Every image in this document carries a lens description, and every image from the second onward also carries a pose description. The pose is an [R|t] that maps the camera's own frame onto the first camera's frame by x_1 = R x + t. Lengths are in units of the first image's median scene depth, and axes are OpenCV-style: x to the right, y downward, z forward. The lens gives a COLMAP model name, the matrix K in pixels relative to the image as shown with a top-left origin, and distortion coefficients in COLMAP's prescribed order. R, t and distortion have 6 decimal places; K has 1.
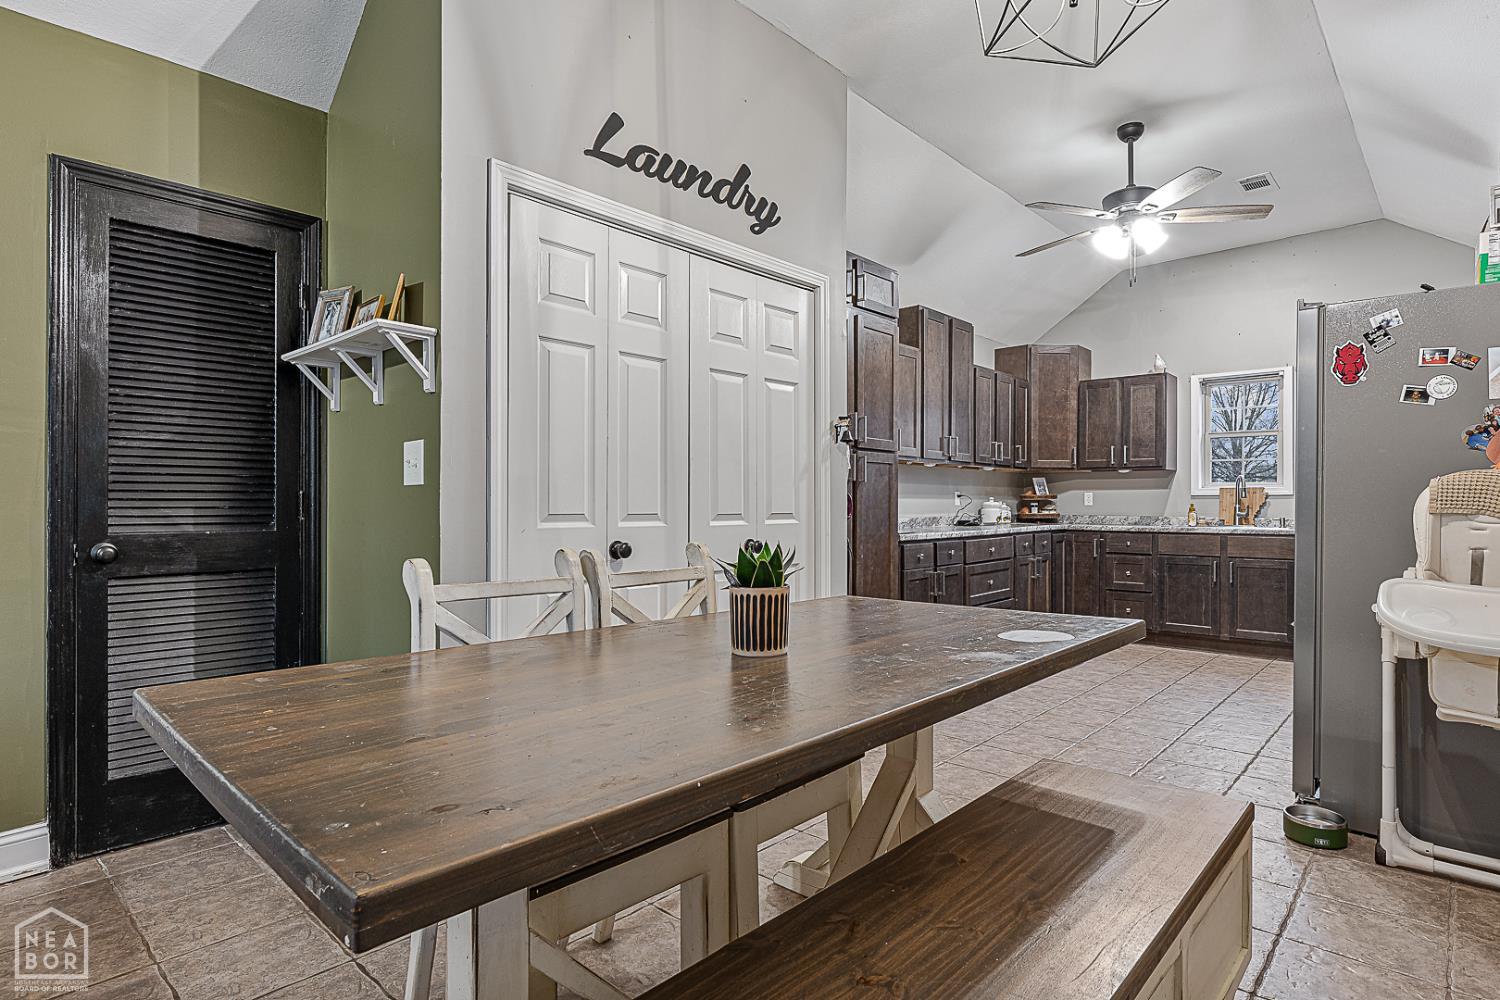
lens RADIAL K [[791.7, 0, 745.0], [0, 791.7, 511.7], [0, 0, 1]] dist [-0.002875, -0.002248]
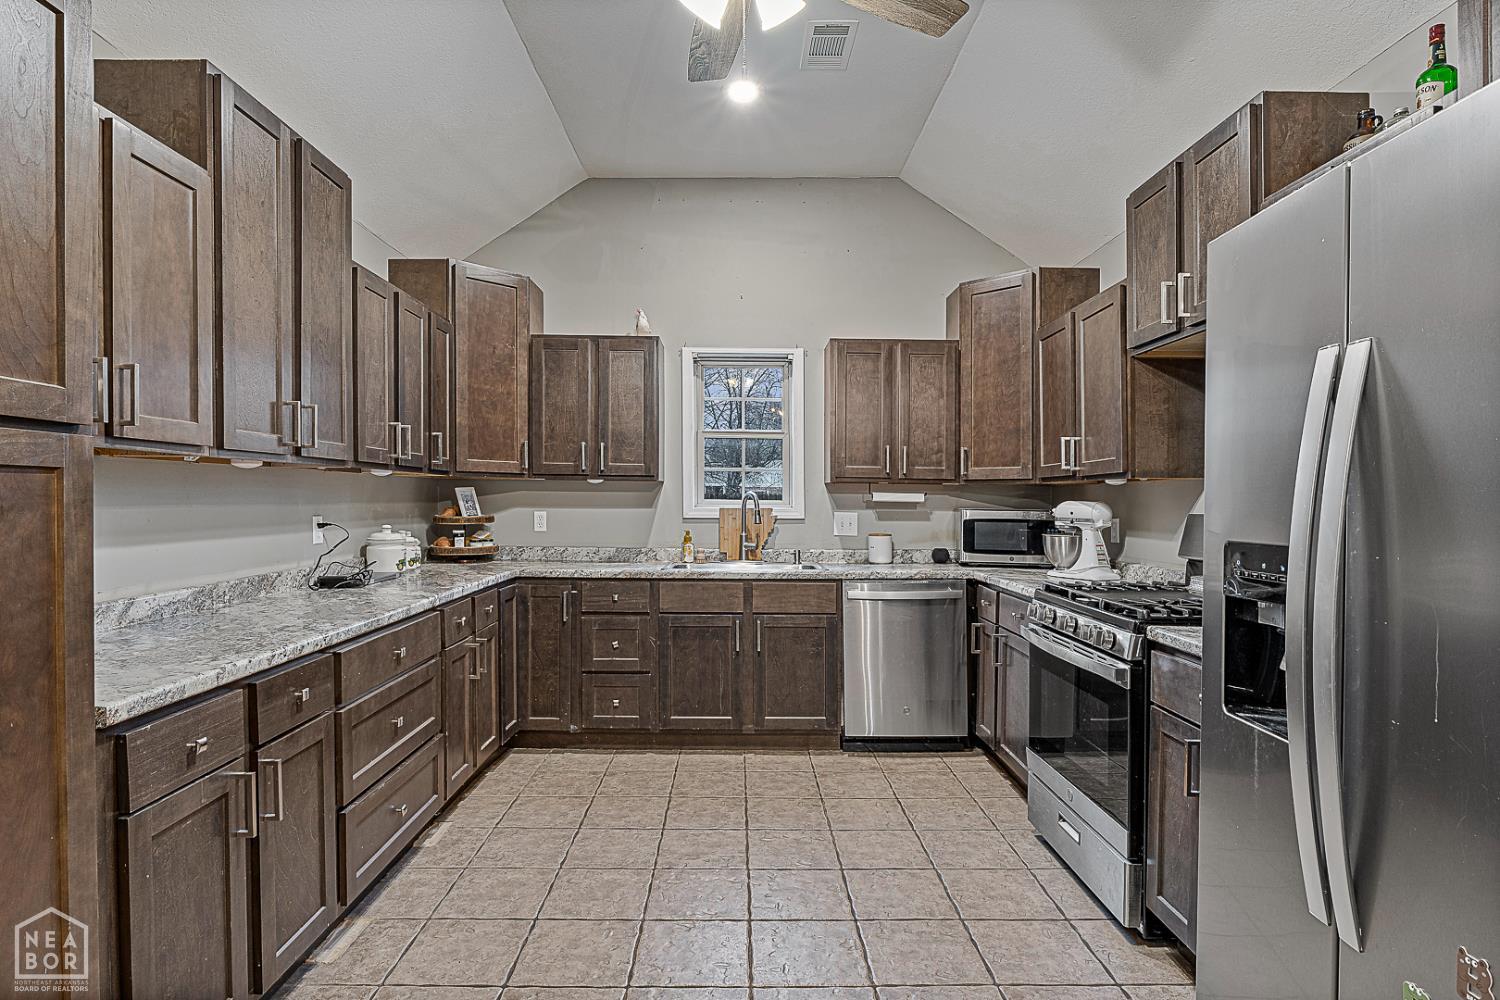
lens RADIAL K [[791.7, 0, 749.9], [0, 791.7, 514.2], [0, 0, 1]] dist [-0.002875, -0.002248]
pose [[0.724243, -0.011272, 0.689453, 0.122932], [0.001560, 0.999891, 0.014709, -0.034594], [-0.689543, -0.009578, 0.724181, 0.454249]]
